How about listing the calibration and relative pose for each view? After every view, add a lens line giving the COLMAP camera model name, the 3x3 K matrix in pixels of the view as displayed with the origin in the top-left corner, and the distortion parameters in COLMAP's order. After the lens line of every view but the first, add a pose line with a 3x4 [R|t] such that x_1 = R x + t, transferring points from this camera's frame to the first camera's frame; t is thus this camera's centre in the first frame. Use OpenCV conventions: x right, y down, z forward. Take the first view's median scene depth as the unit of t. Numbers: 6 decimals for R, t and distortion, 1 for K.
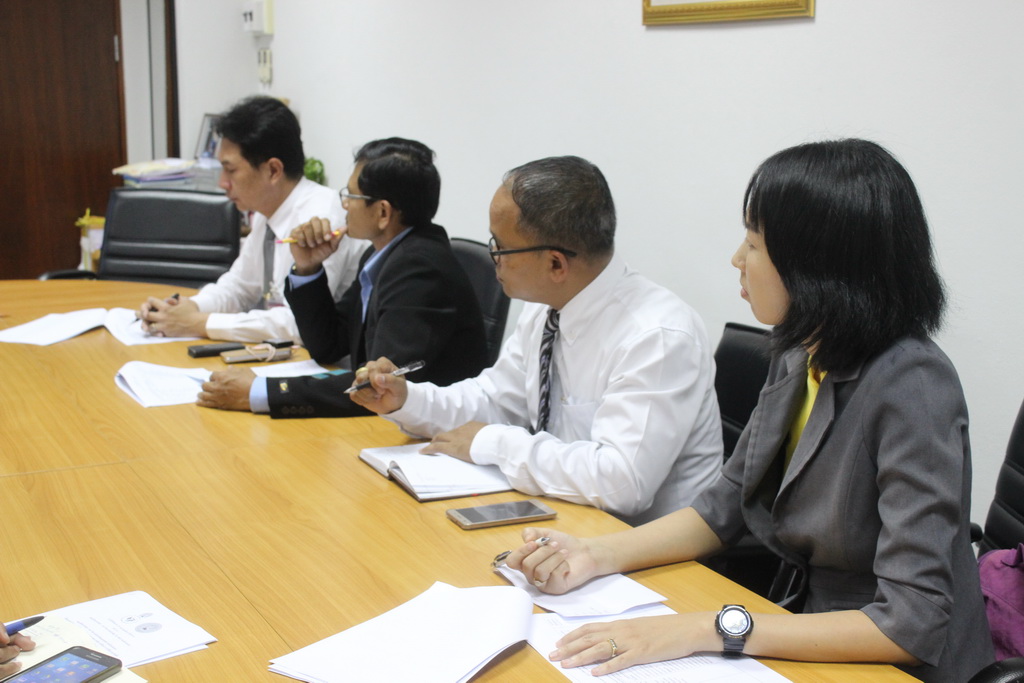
lens RADIAL K [[1495.3, 0, 517.0], [0, 1495.3, 341.6], [0, 0, 1]] dist [-0.031107, 0.000000]
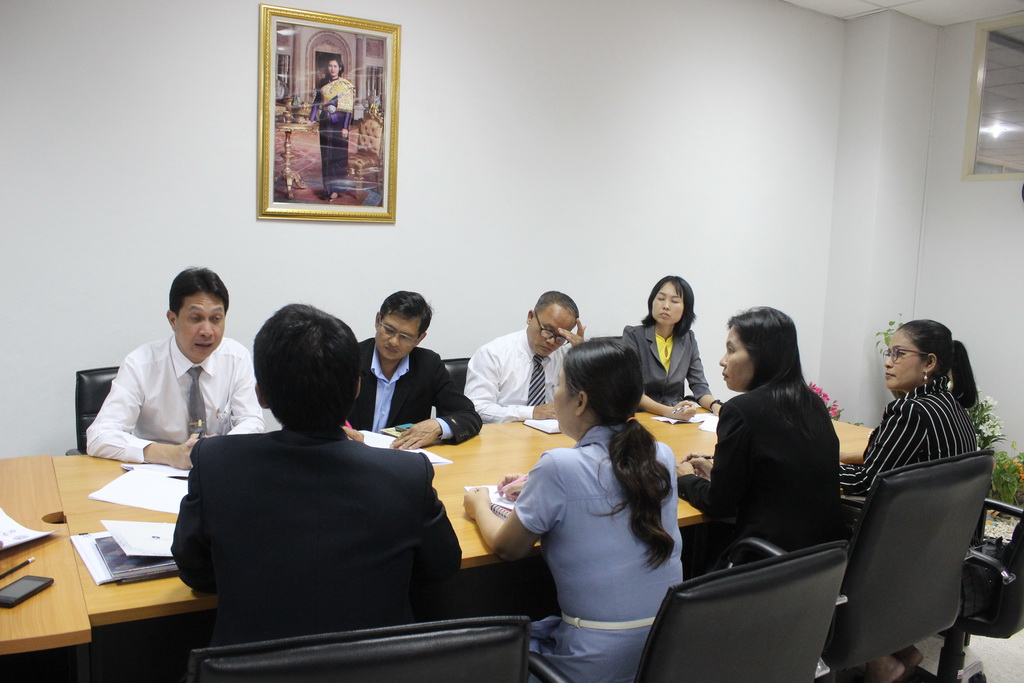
lens RADIAL K [[887.5, 0, 512.2], [0, 887.5, 352.0], [0, 0, 1]] dist [-0.151718, 0.095449]
pose [[-0.125465, -0.130231, 0.983513, -1.518479], [0.142316, 0.978731, 0.147753, -0.262620], [-0.981837, 0.158507, -0.104263, 1.314577]]
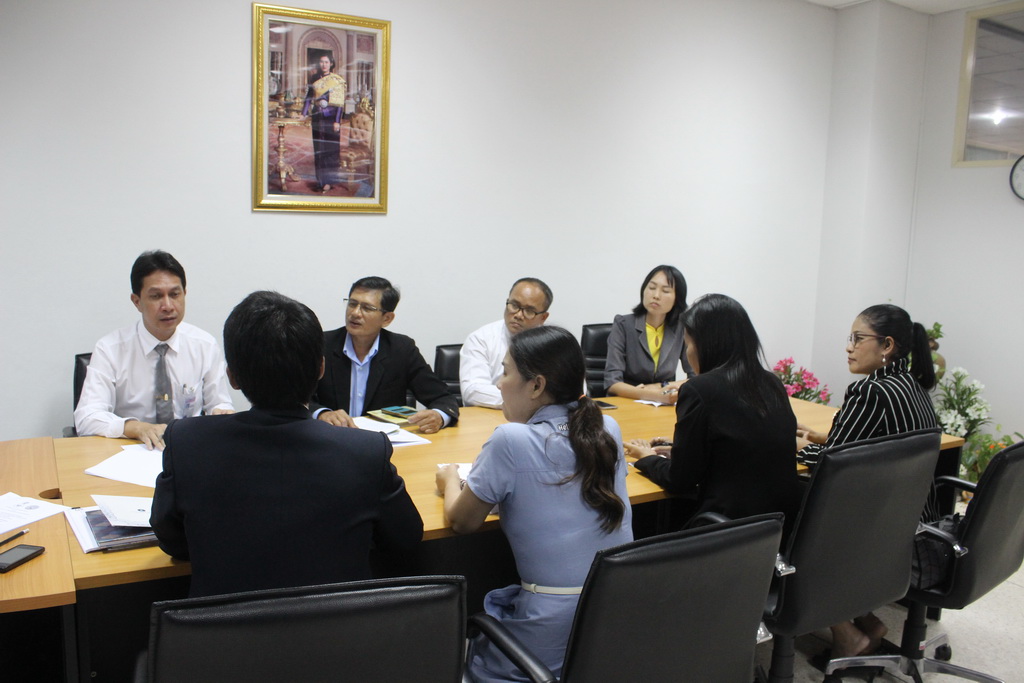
lens RADIAL K [[887.5, 0, 523.5], [0, 887.5, 355.0], [0, 0, 1]] dist [-0.151718, 0.095449]
pose [[-0.113293, -0.145329, 0.982875, -1.582286], [0.148868, 0.975594, 0.161412, -0.254218], [-0.982346, 0.164605, -0.088893, 1.253463]]
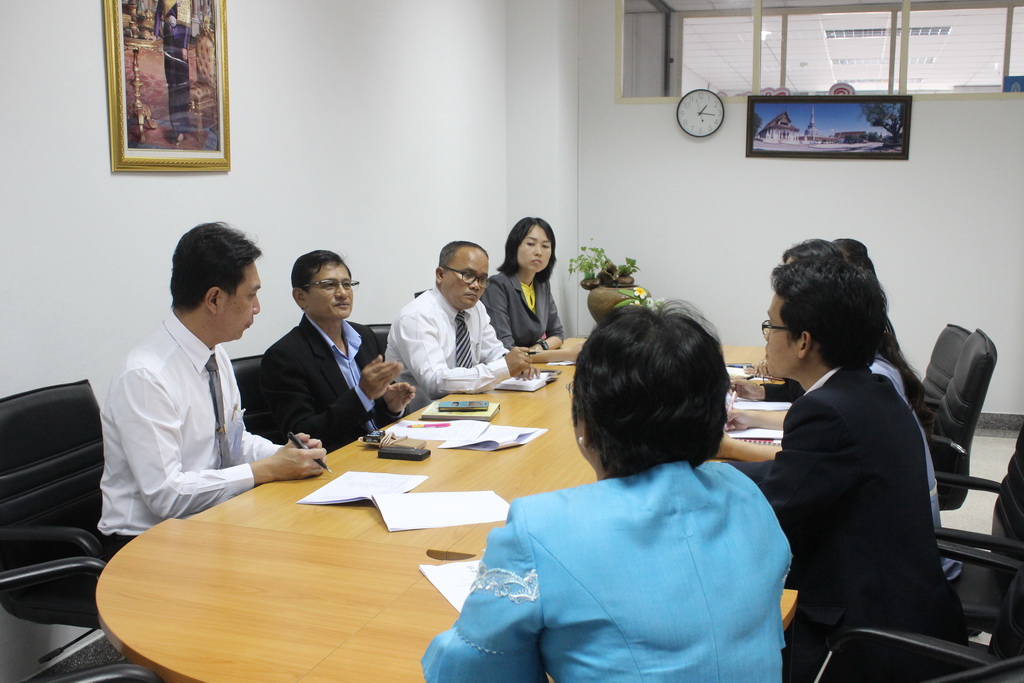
lens RADIAL K [[1054.1, 0, 504.8], [0, 1054.1, 332.6], [0, 0, 1]] dist [-0.043263, 0.000000]
pose [[-0.708701, -0.106771, 0.697382, -1.209874], [0.123901, 0.954283, 0.272015, -0.438914], [-0.694544, 0.279184, -0.663073, 2.176385]]
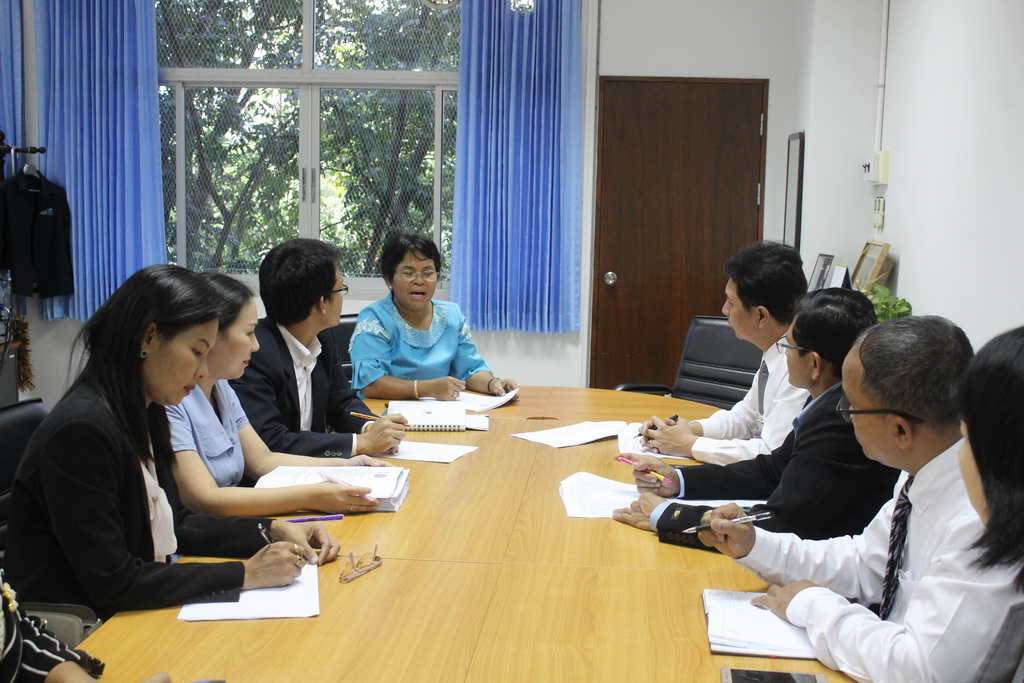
lens RADIAL K [[1297.2, 0, 510.1], [0, 1297.2, 341.8], [0, 0, 1]] dist [-0.032227, 0.000000]
pose [[0.854696, 0.077054, -0.513379, 0.246679], [-0.117752, 0.991923, -0.047159, -0.041848], [0.505598, 0.100758, 0.856865, 0.176389]]
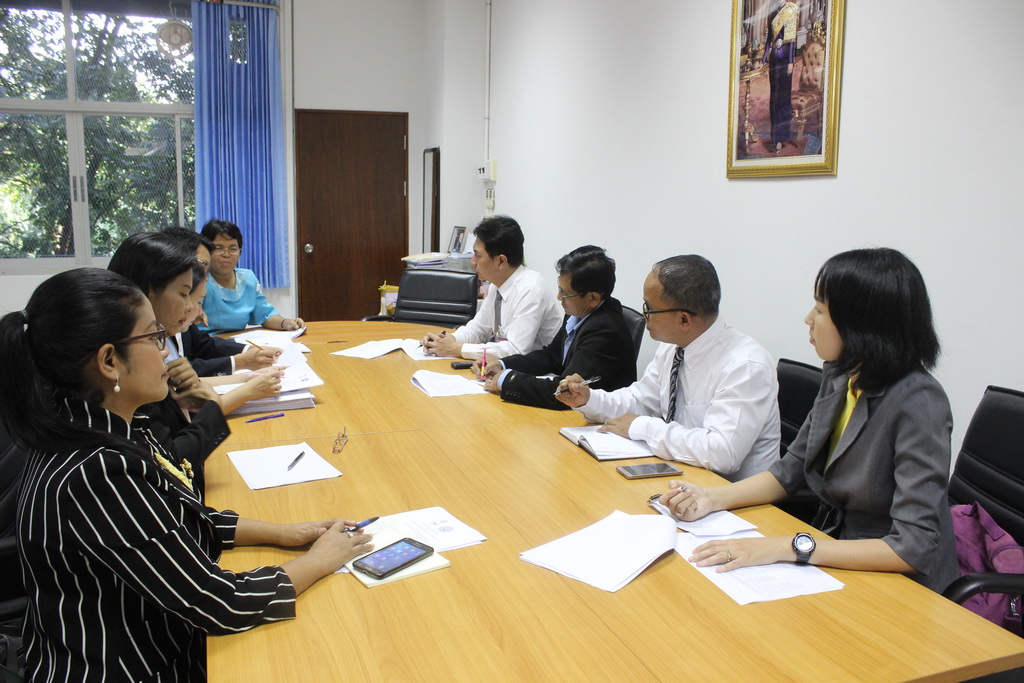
lens RADIAL K [[887.5, 0, 512.3], [0, 887.5, 346.7], [0, 0, 1]] dist [-0.151718, 0.095449]
pose [[0.992137, 0.031497, -0.121128, -0.045487], [-0.033917, 0.999263, -0.017963, 0.001546], [0.120473, 0.021930, 0.992474, 0.015701]]
